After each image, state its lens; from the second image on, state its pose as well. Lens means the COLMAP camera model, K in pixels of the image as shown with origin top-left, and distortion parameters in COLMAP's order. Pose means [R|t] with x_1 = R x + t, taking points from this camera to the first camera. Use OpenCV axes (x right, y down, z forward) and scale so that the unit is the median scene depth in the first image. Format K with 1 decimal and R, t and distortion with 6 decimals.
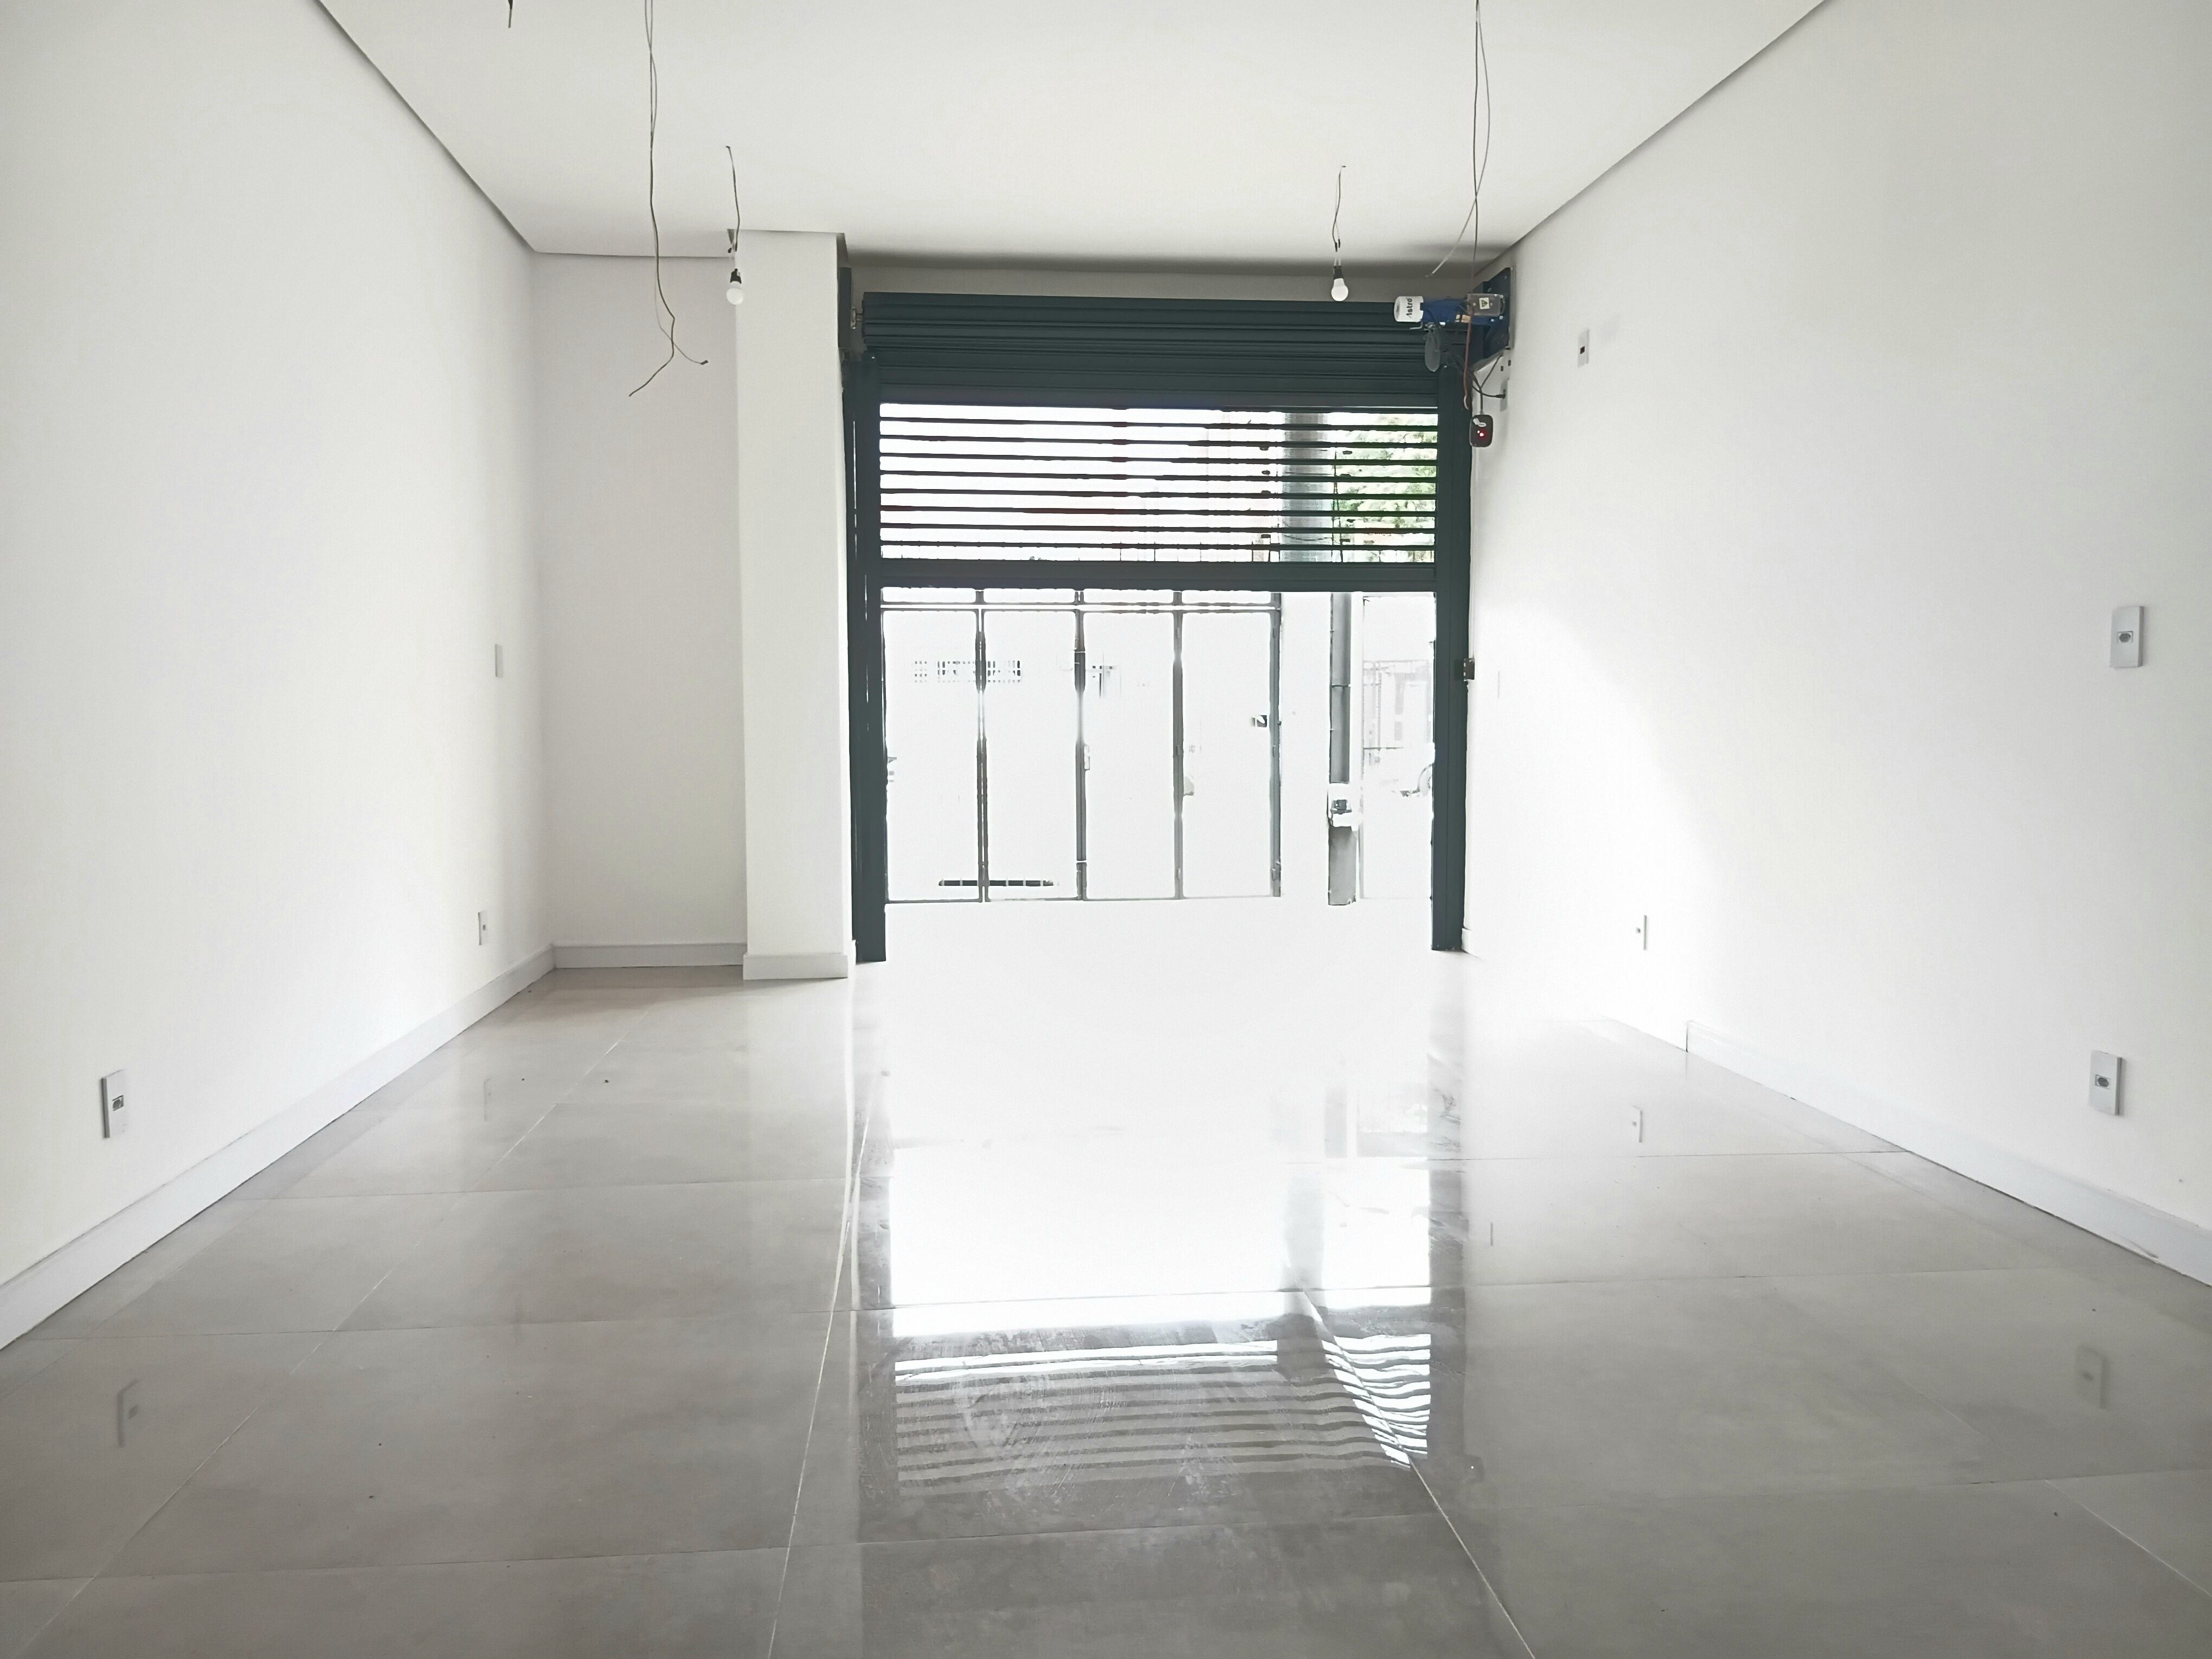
lens RADIAL K [[1704.8, 0, 1106.0], [0, 1704.8, 829.5], [0, 0, 1]] dist [0.083295, -0.169971]
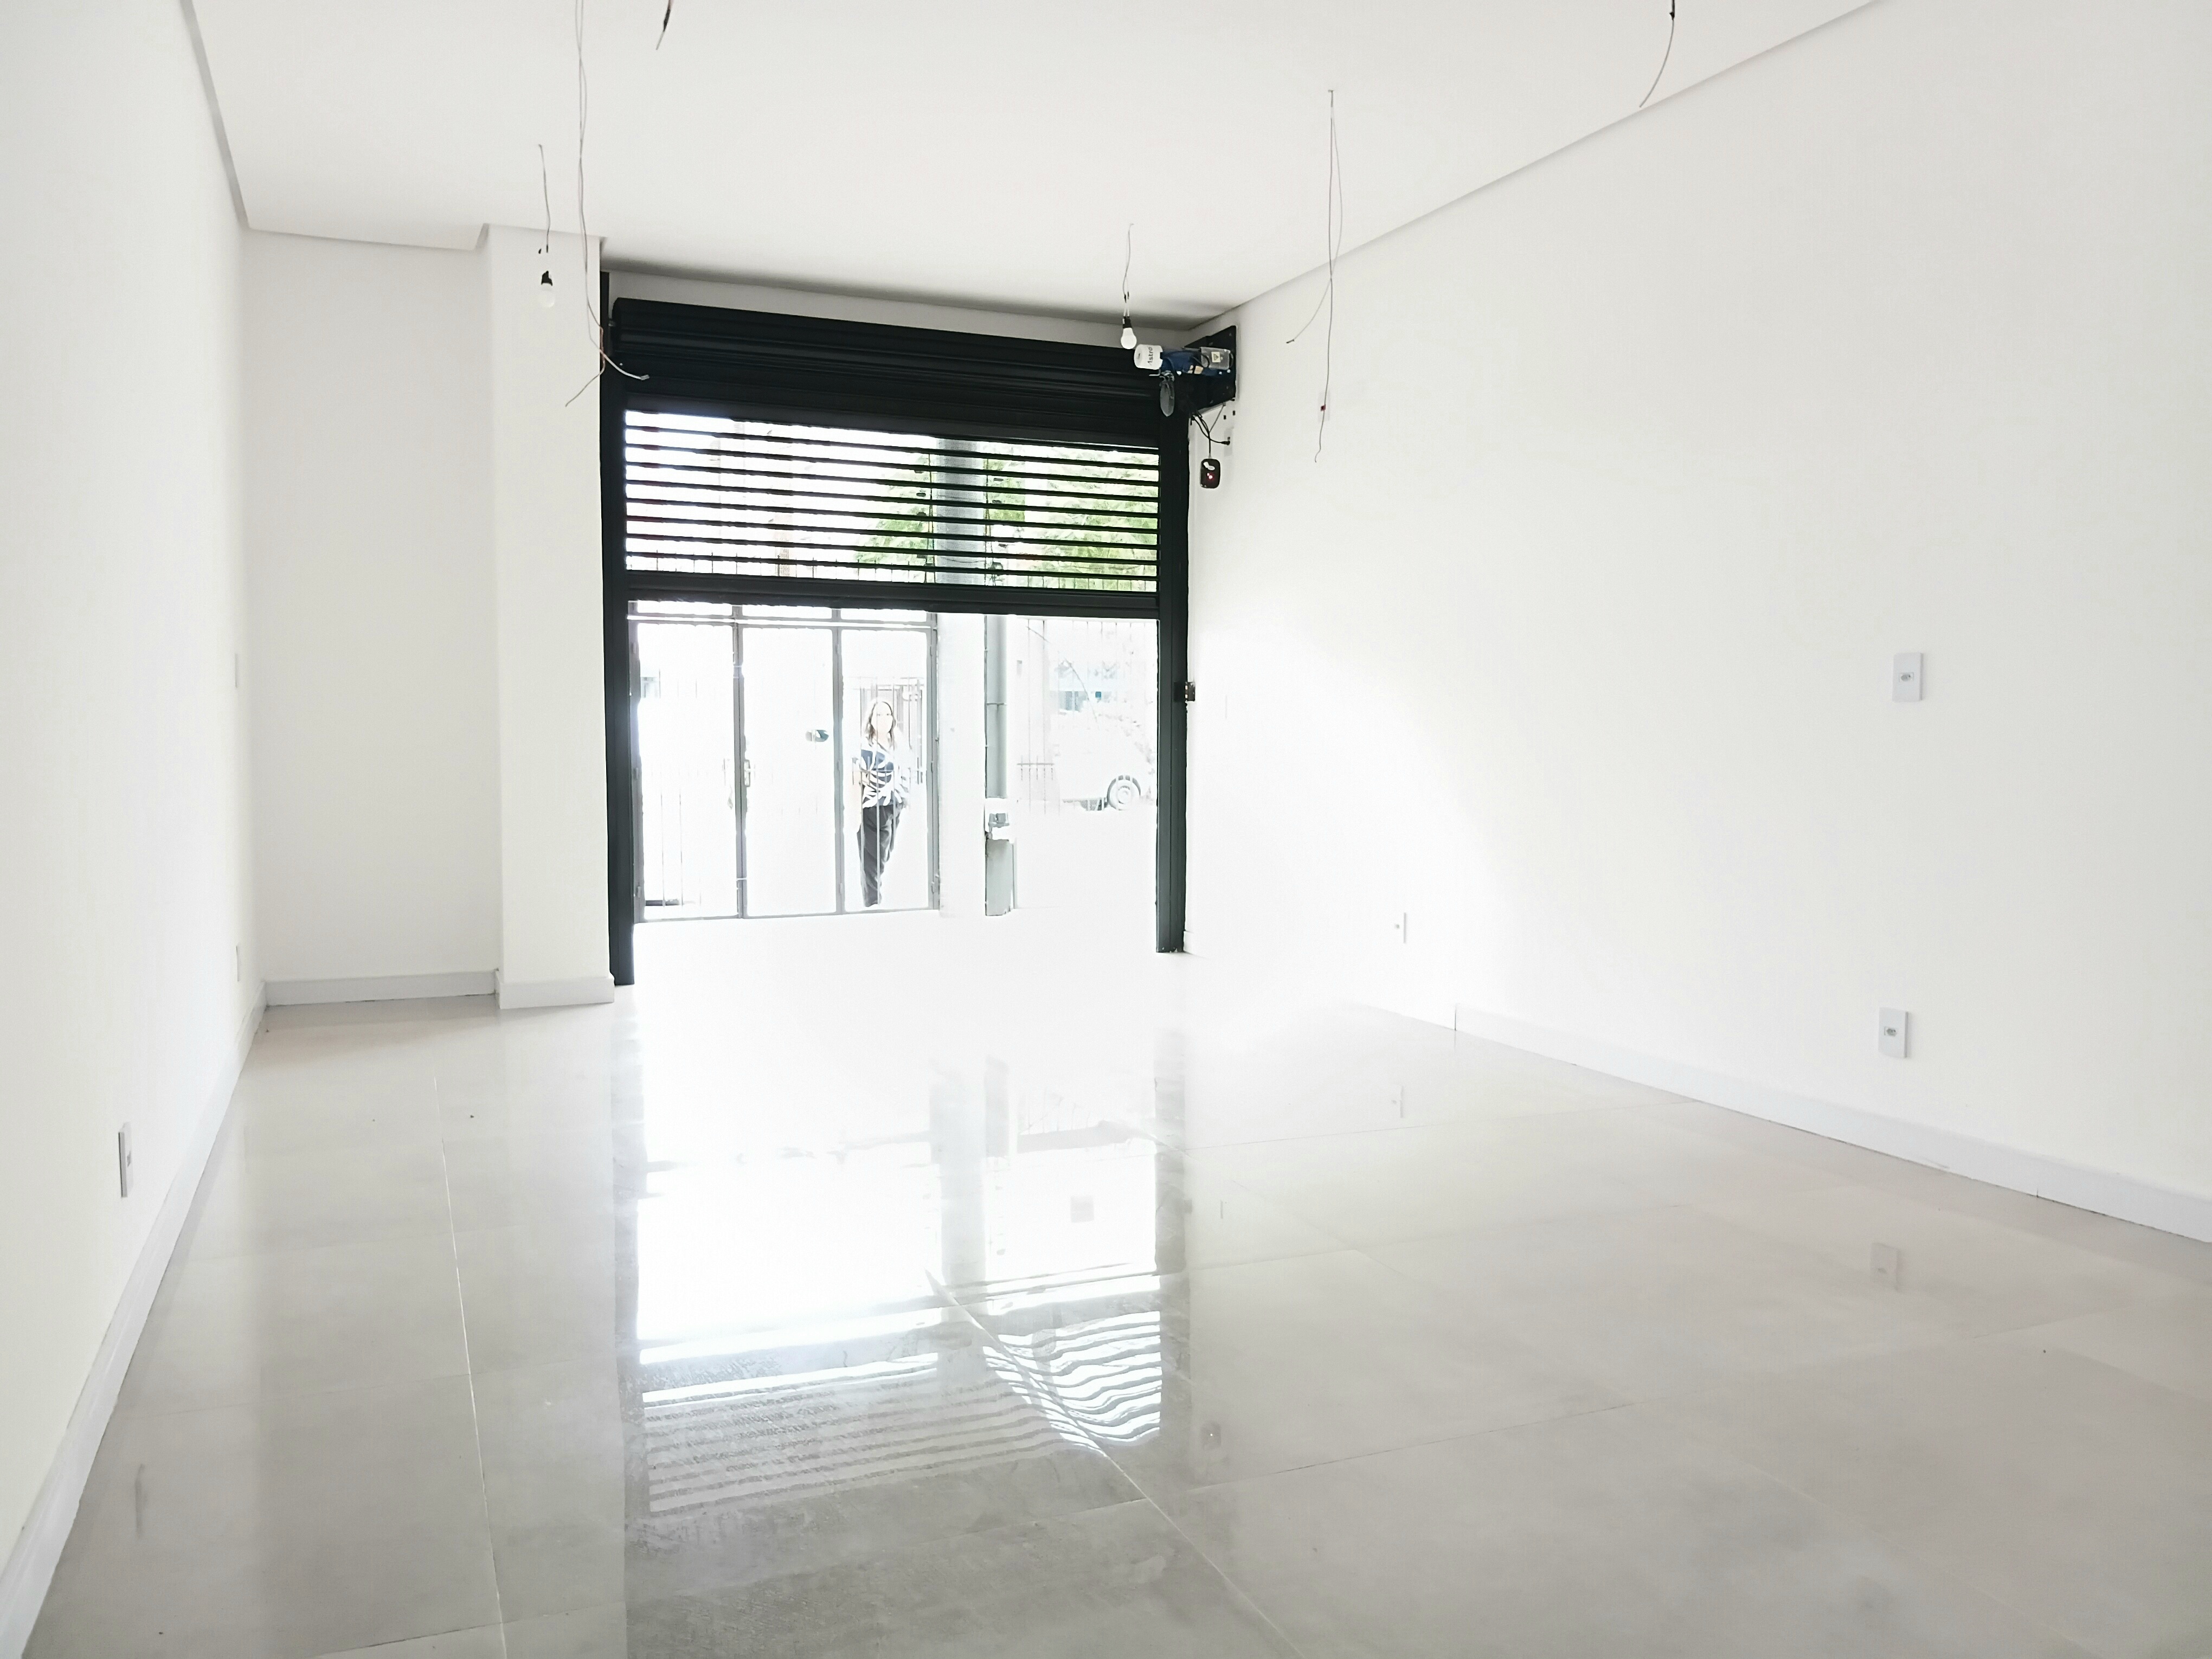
lens RADIAL K [[1704.8, 0, 1106.0], [0, 1704.8, 829.5], [0, 0, 1]] dist [0.083295, -0.169971]
pose [[0.952333, -0.012723, 0.304796, -0.165861], [0.015328, 0.999864, -0.006155, -0.000578], [-0.304676, 0.010534, 0.952398, -0.011170]]
